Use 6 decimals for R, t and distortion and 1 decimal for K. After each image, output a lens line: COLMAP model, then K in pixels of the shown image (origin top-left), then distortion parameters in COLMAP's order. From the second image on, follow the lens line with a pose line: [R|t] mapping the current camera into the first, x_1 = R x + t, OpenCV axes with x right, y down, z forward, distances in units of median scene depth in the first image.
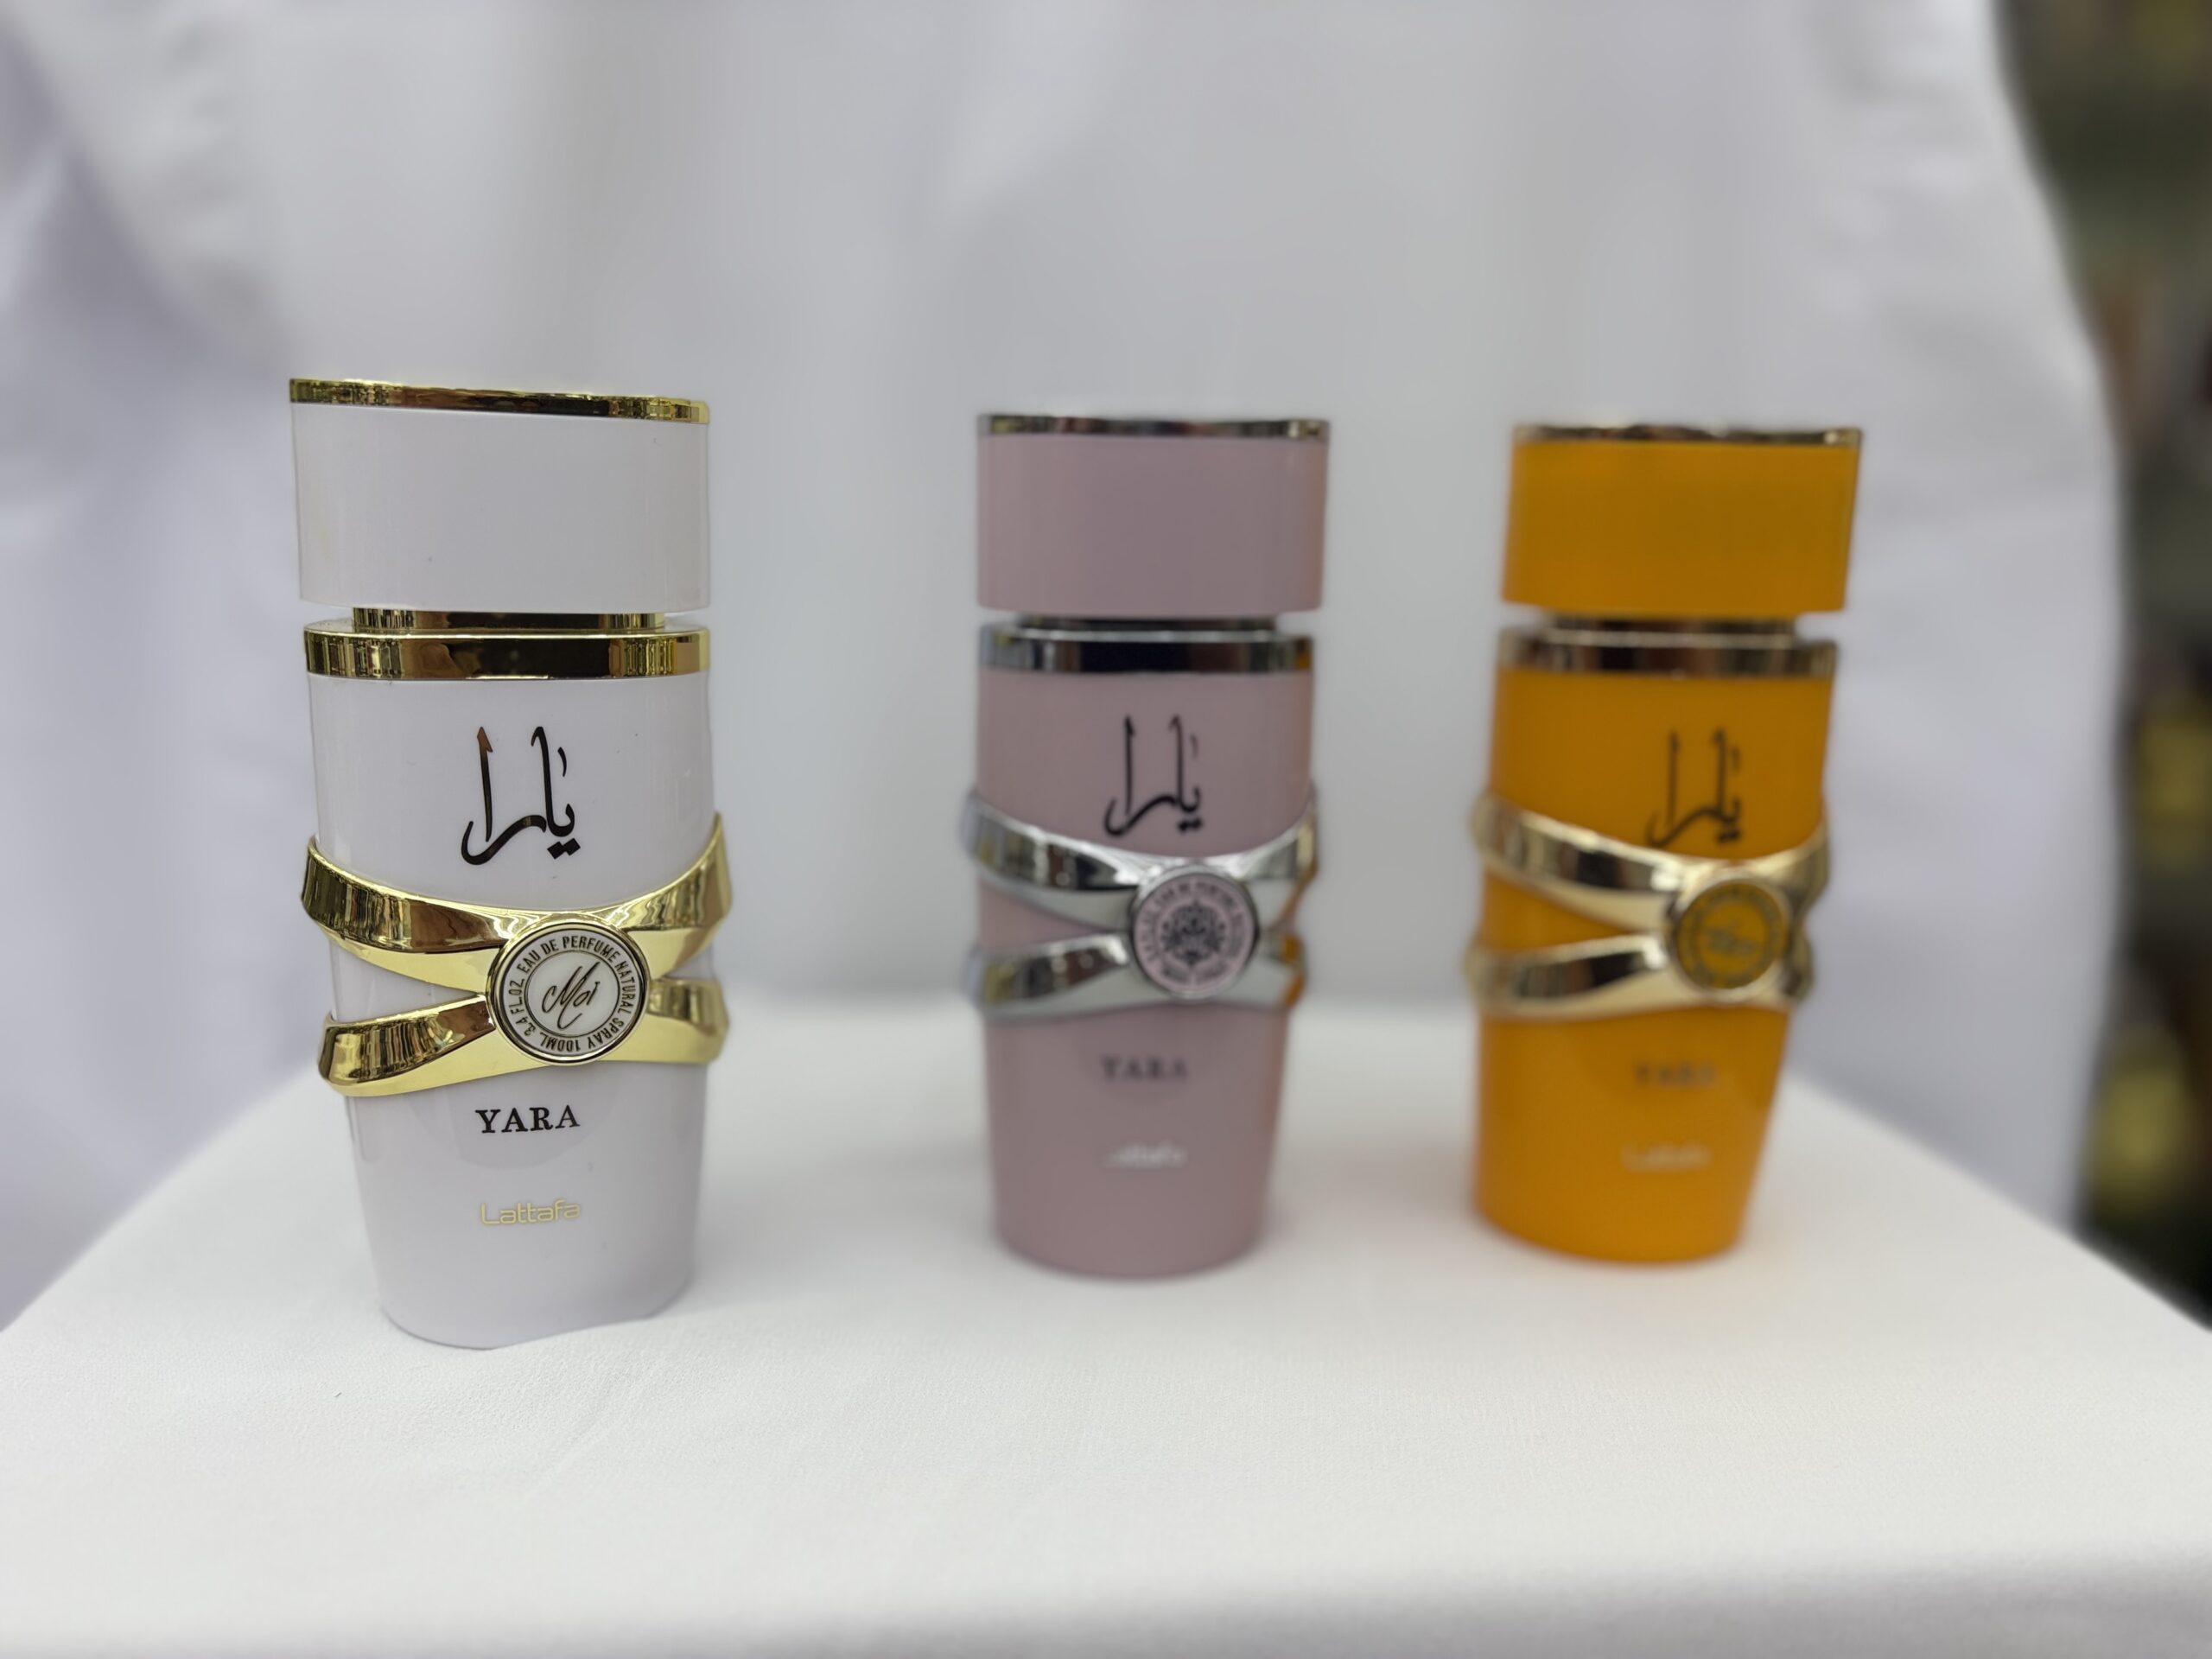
lens RADIAL K [[1696.3, 0, 1160.8], [0, 1696.3, 822.1], [0, 0, 1]] dist [-0.003494, -0.031670]
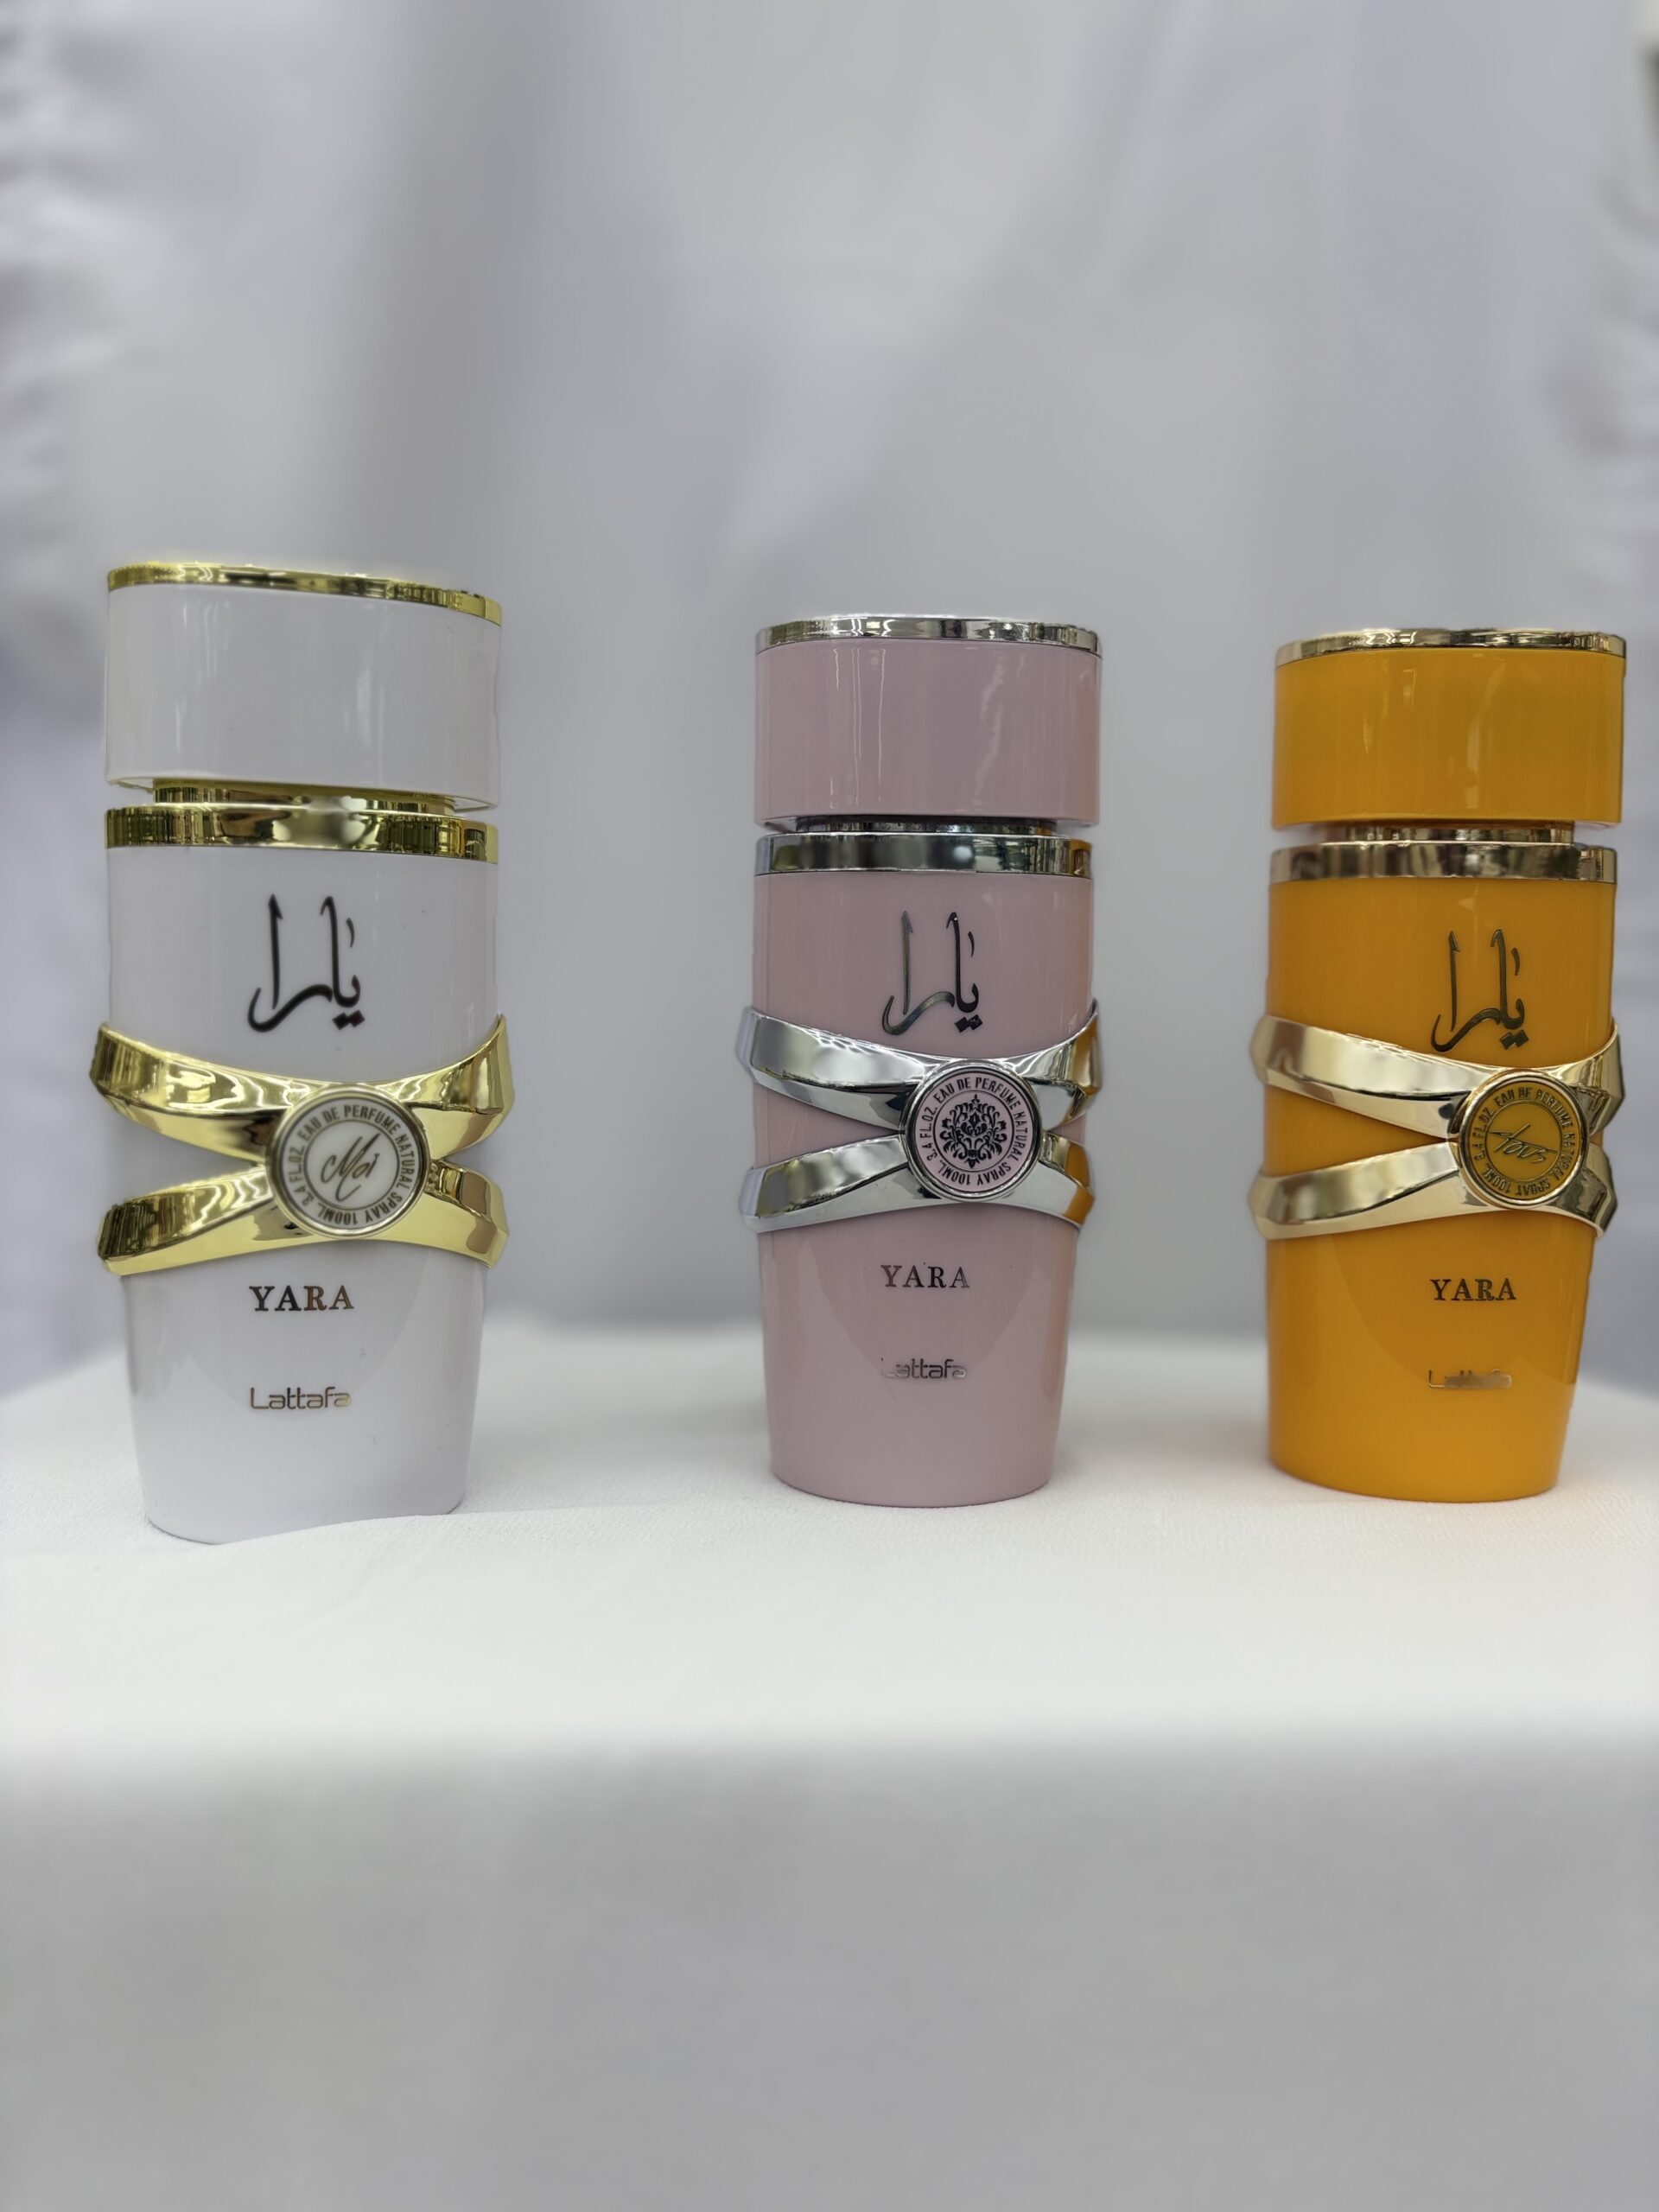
lens RADIAL K [[1696.3, 0, 880.6], [0, 1696.3, 1156.4], [0, 0, 1]] dist [-0.003494, -0.031670]
pose [[0.999423, -0.011716, -0.031890, -0.003569], [0.007128, 0.990075, -0.140362, 0.219798], [0.033218, 0.140053, 0.989587, 0.020013]]
